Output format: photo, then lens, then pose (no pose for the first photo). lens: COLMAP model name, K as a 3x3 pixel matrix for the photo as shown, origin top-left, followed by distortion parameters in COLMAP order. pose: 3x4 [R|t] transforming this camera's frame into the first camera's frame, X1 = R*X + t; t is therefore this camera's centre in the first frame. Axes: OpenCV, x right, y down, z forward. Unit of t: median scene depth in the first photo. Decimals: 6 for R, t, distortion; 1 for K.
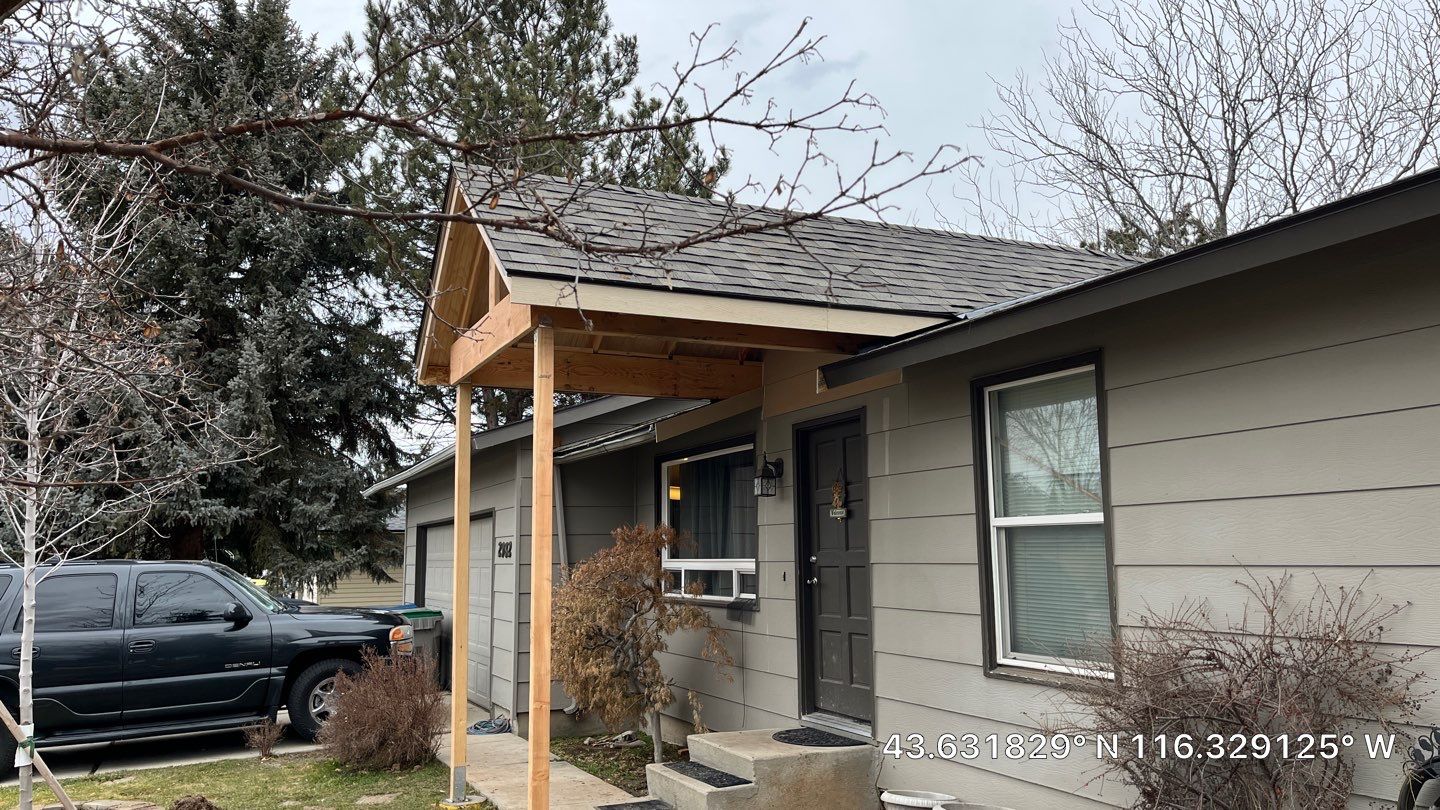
lens RADIAL K [[1083.5, 0, 724.8], [0, 1083.5, 406.6], [0, 0, 1]] dist [0.064317, -0.085666]
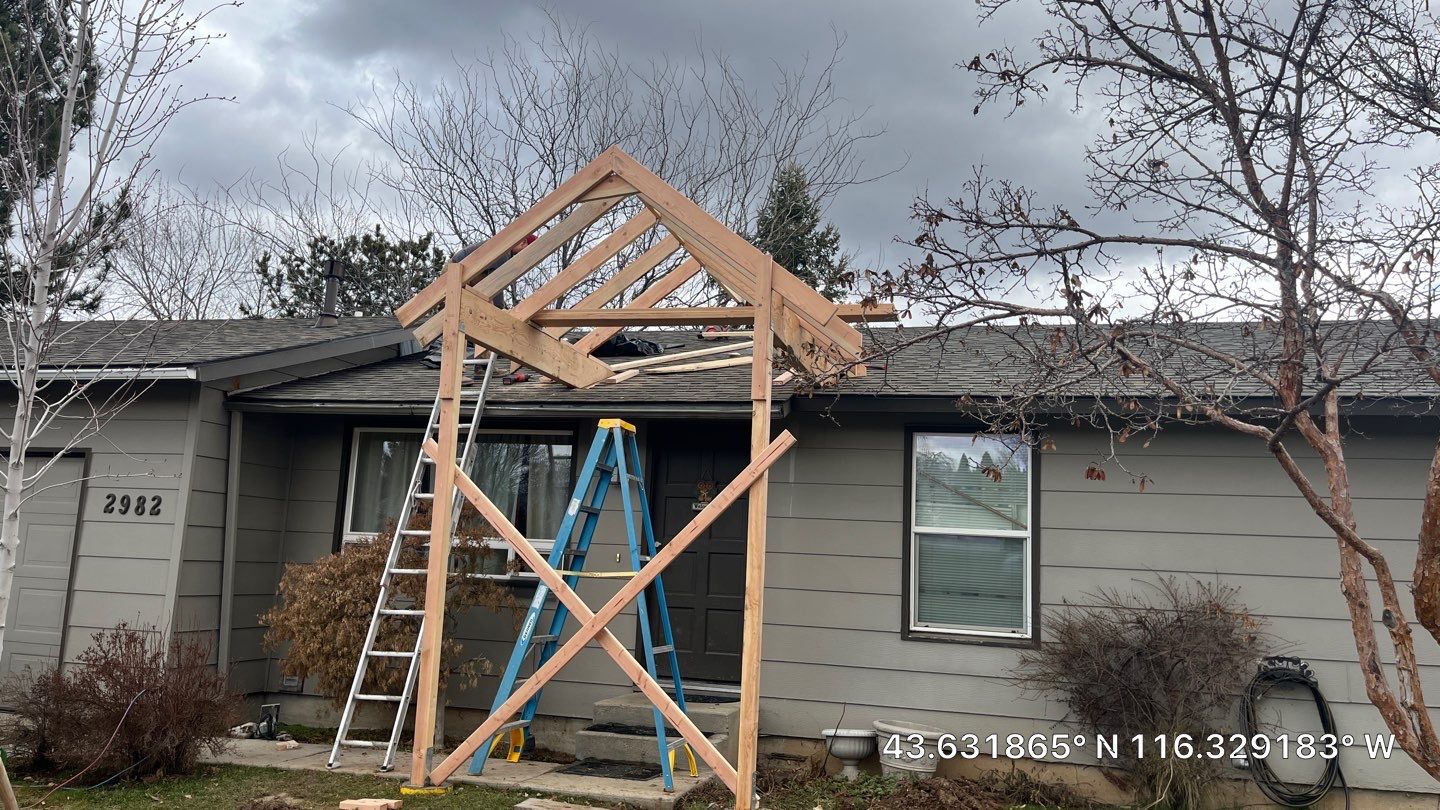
lens RADIAL K [[1082.7, 0, 710.3], [0, 1082.7, 388.5], [0, 0, 1]] dist [0.060837, -0.088232]
pose [[0.642476, 0.166116, 0.748084, -0.731294], [-0.158583, 0.983911, -0.082287, 0.062504], [-0.749717, -0.065766, 0.658482, 0.214748]]
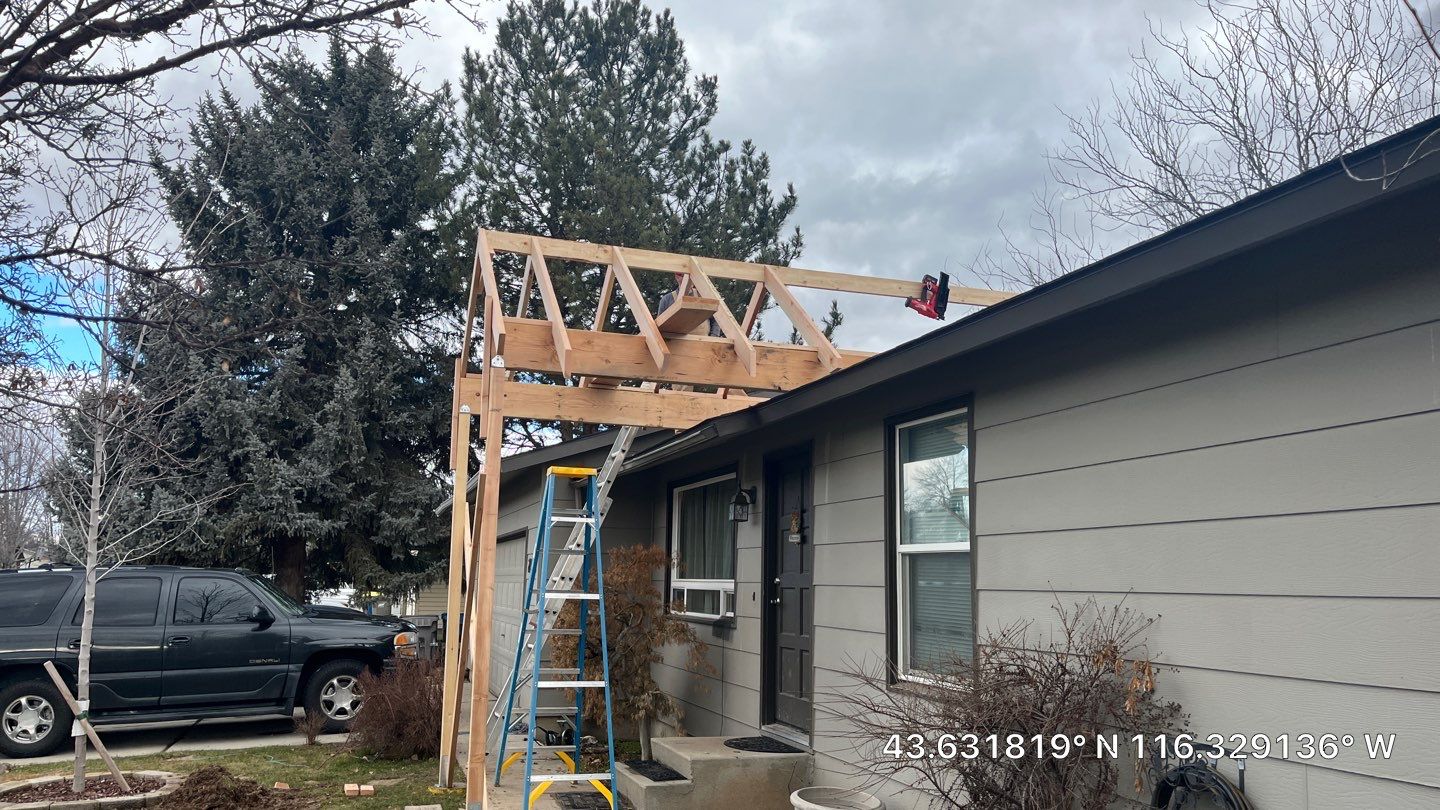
lens RADIAL K [[1087.5, 0, 714.9], [0, 1087.5, 407.9], [0, 0, 1]] dist [-0.005044, 0.142252]
pose [[0.992744, 0.012283, -0.119617, 0.141889], [-0.014885, 0.999671, -0.020883, -0.006929], [0.119321, 0.022512, 0.992600, -0.077489]]
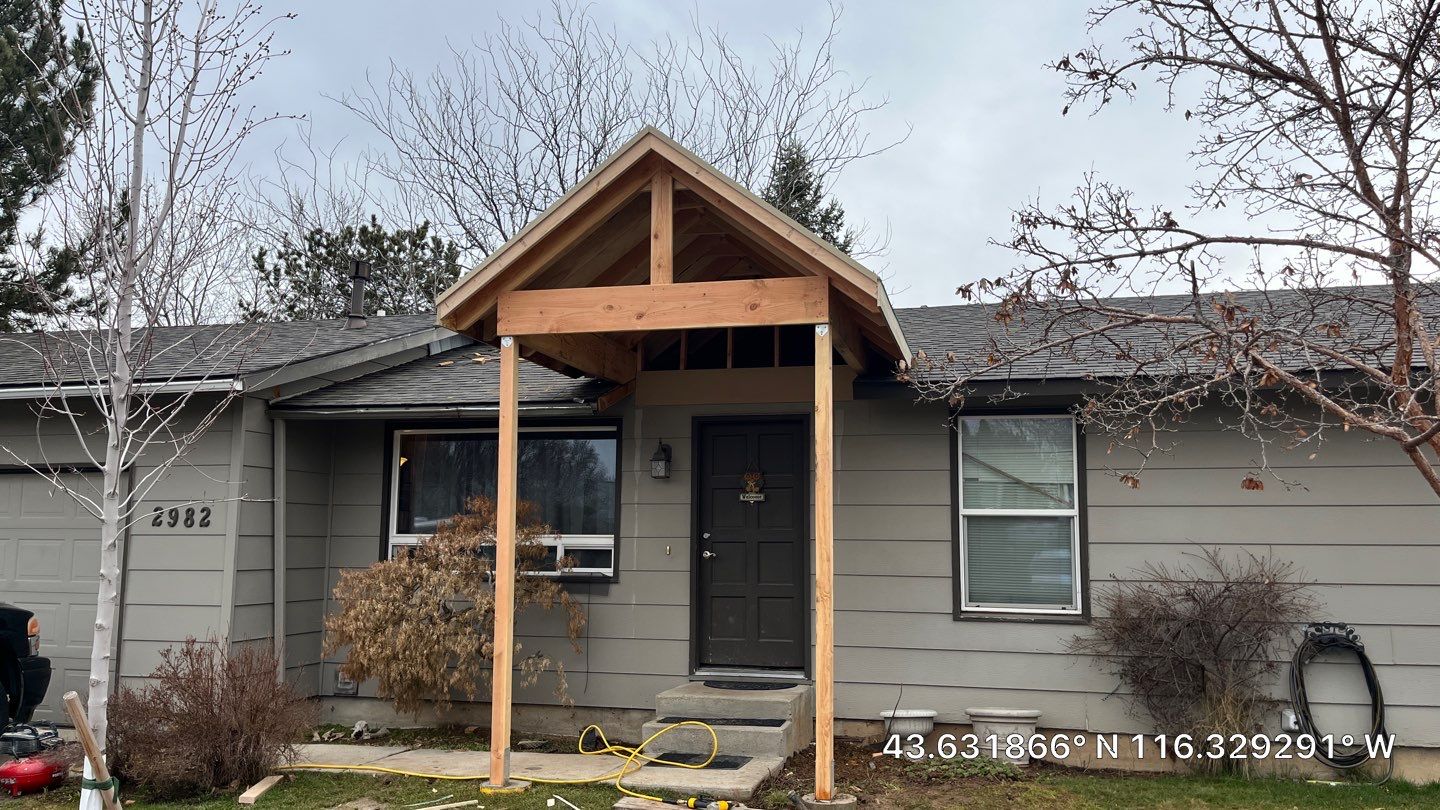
lens RADIAL K [[1083.5, 0, 724.8], [0, 1083.5, 406.6], [0, 0, 1]] dist [0.064317, -0.085666]
pose [[0.632653, 0.113054, 0.766139, -0.771200], [-0.120835, 0.991581, -0.046539, 0.054382], [-0.764950, -0.063134, 0.640988, 0.249767]]
